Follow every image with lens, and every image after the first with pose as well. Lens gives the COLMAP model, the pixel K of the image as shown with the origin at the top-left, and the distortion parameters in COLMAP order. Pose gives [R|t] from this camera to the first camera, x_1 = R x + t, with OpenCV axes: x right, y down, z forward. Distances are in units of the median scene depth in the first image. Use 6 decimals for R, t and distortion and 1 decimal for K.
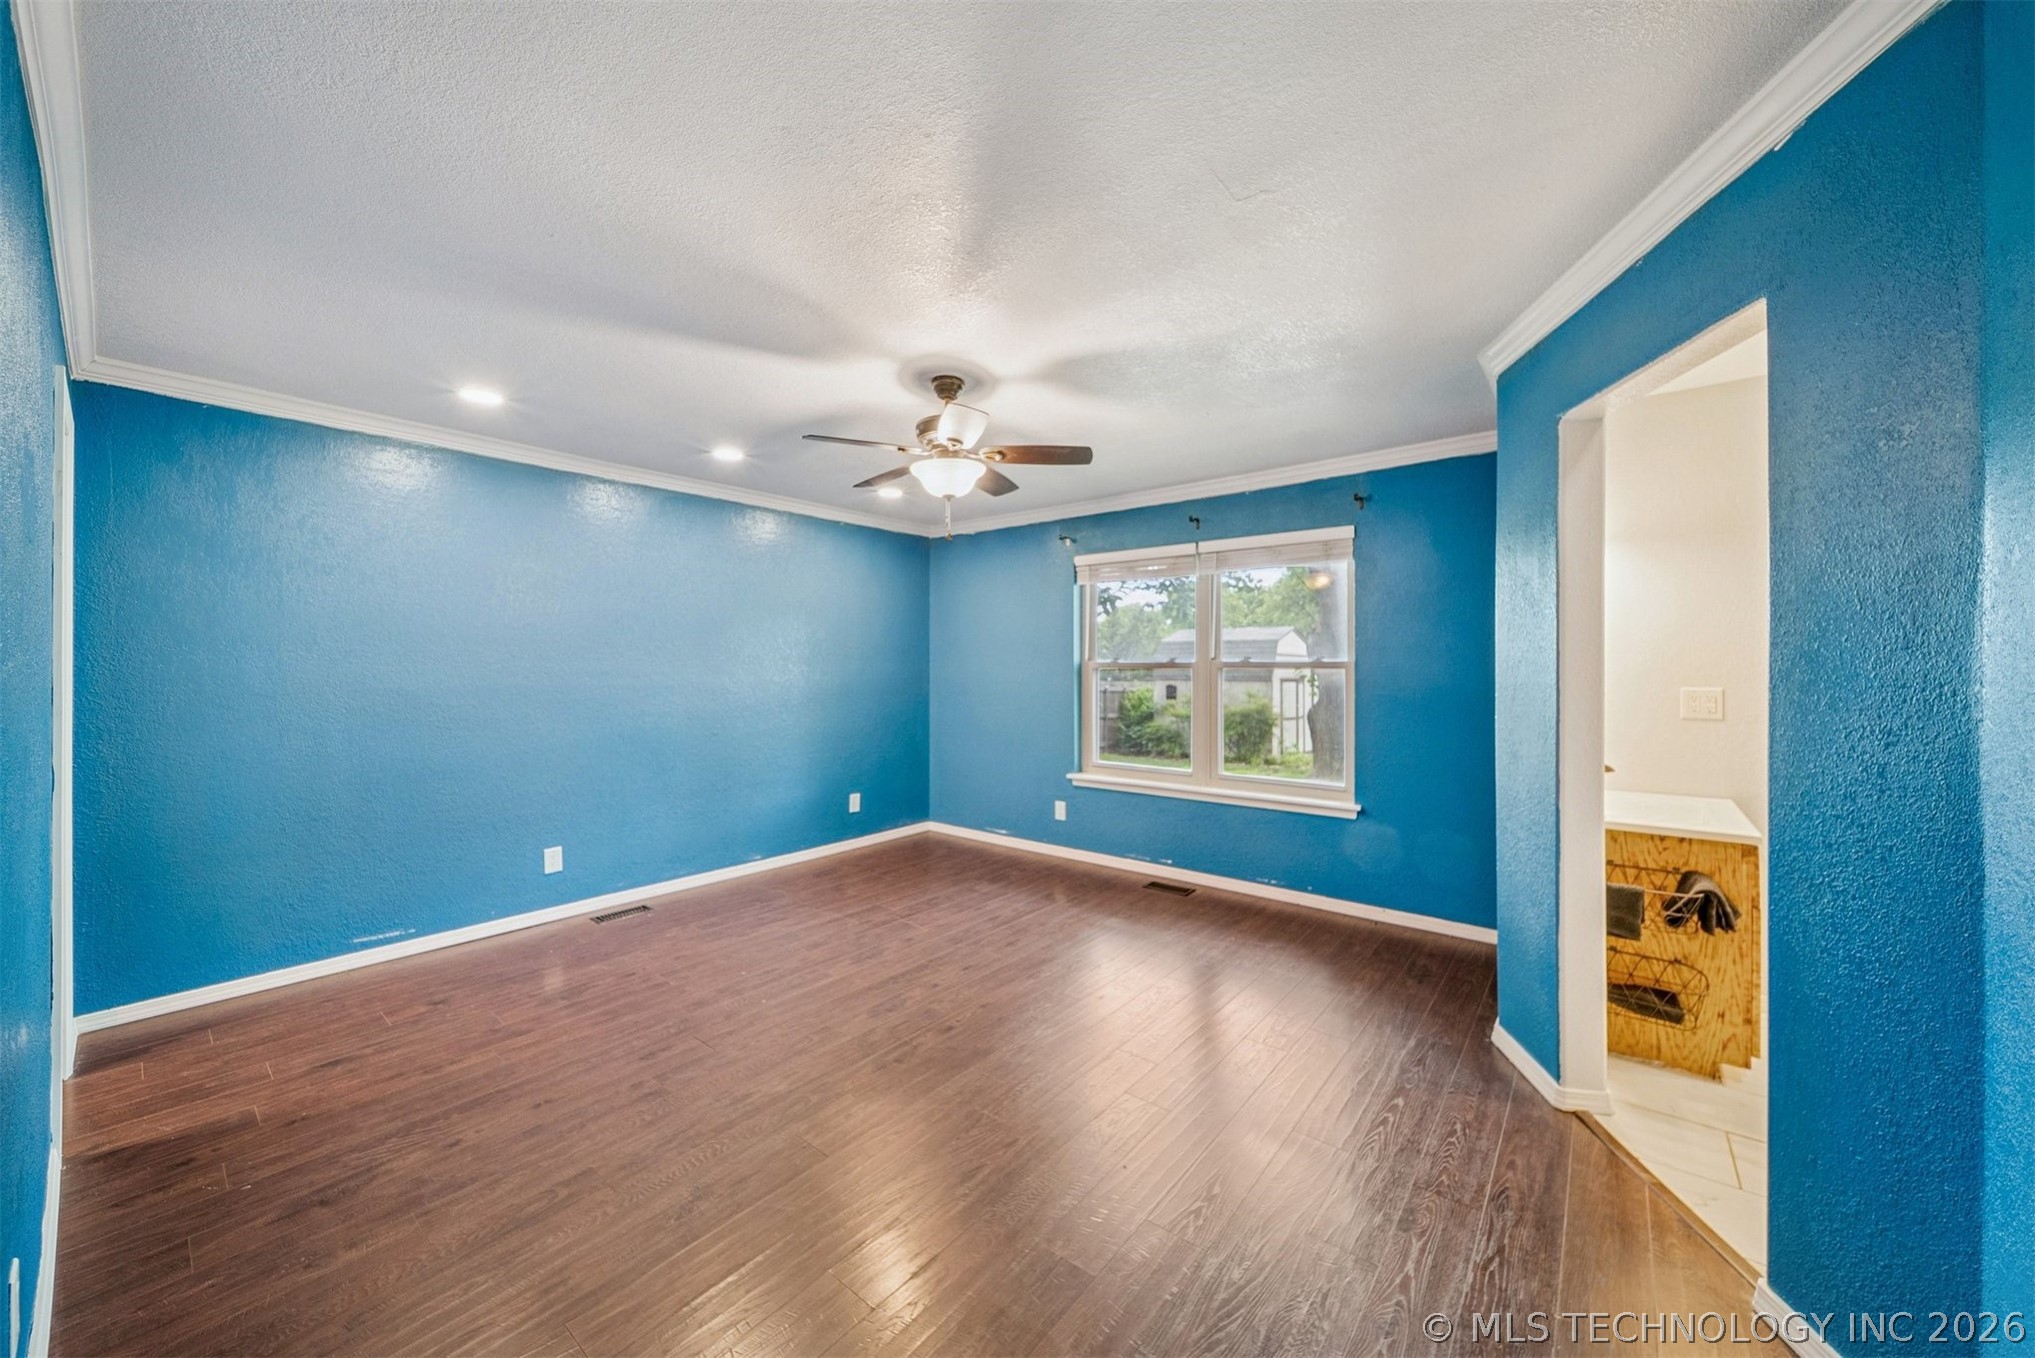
lens RADIAL K [[728.4, 0, 1023.7], [0, 728.4, 674.9], [0, 0, 1]] dist [-0.001892, -0.000511]
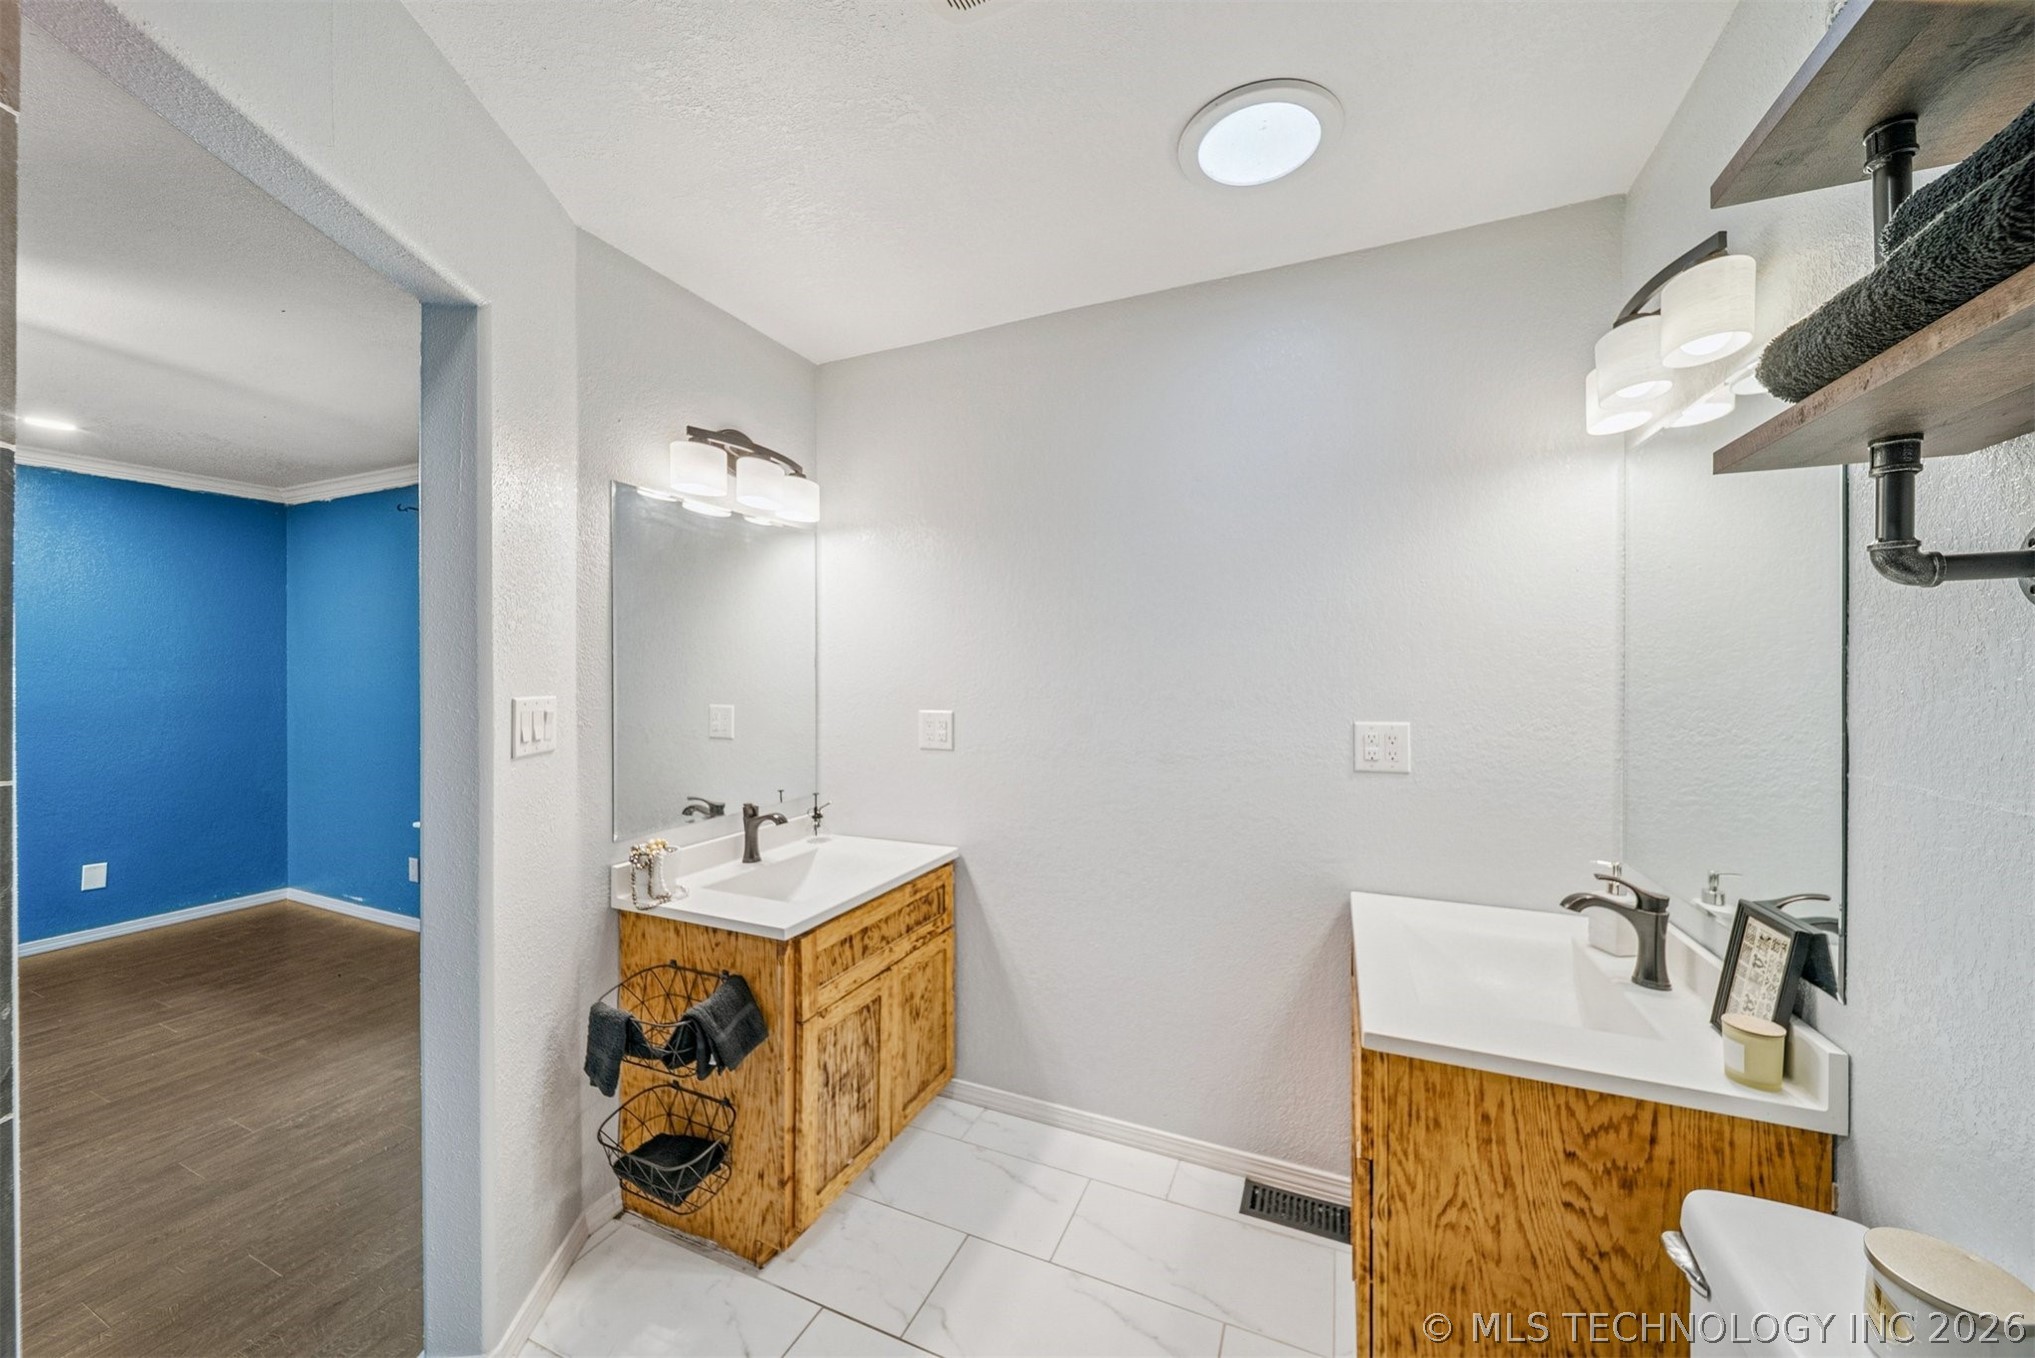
lens RADIAL K [[728.4, 0, 1023.7], [0, 728.4, 674.9], [0, 0, 1]] dist [-0.001892, -0.000511]
pose [[0.965508, -0.001474, 0.260369, 0.840139], [0.002597, 0.999989, -0.003970, -0.020077], [-0.260360, 0.004509, 0.965501, 0.191353]]
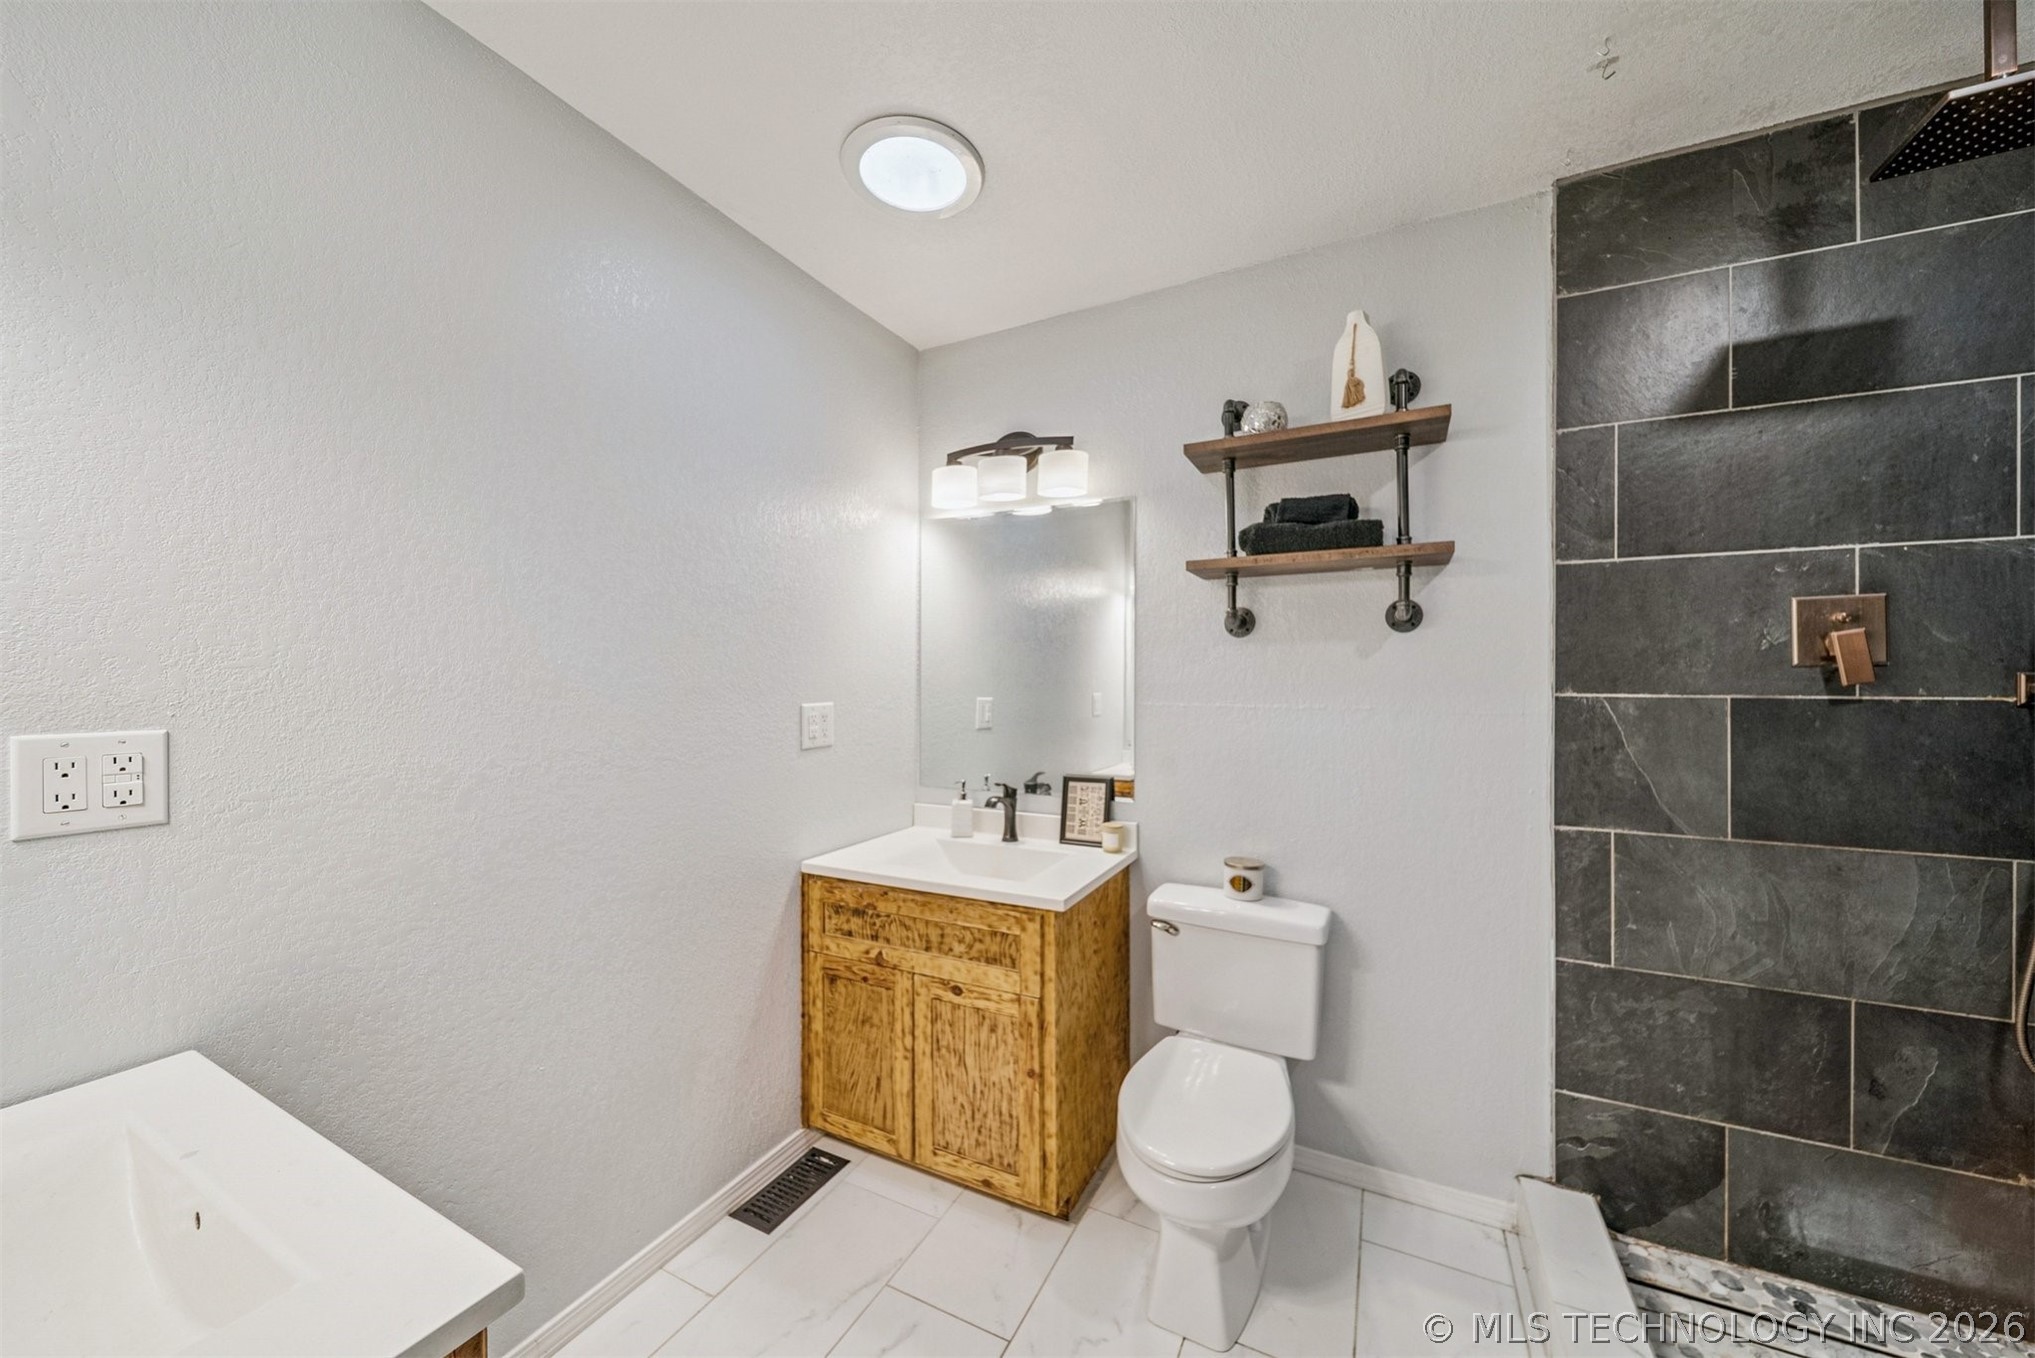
lens RADIAL K [[728.4, 0, 1023.7], [0, 728.4, 674.9], [0, 0, 1]] dist [-0.001892, -0.000511]
pose [[-0.202692, 0.002062, 0.979240, 0.556956], [0.004602, 0.999989, -0.001153, -0.006032], [-0.979232, 0.004273, -0.202699, 0.686060]]
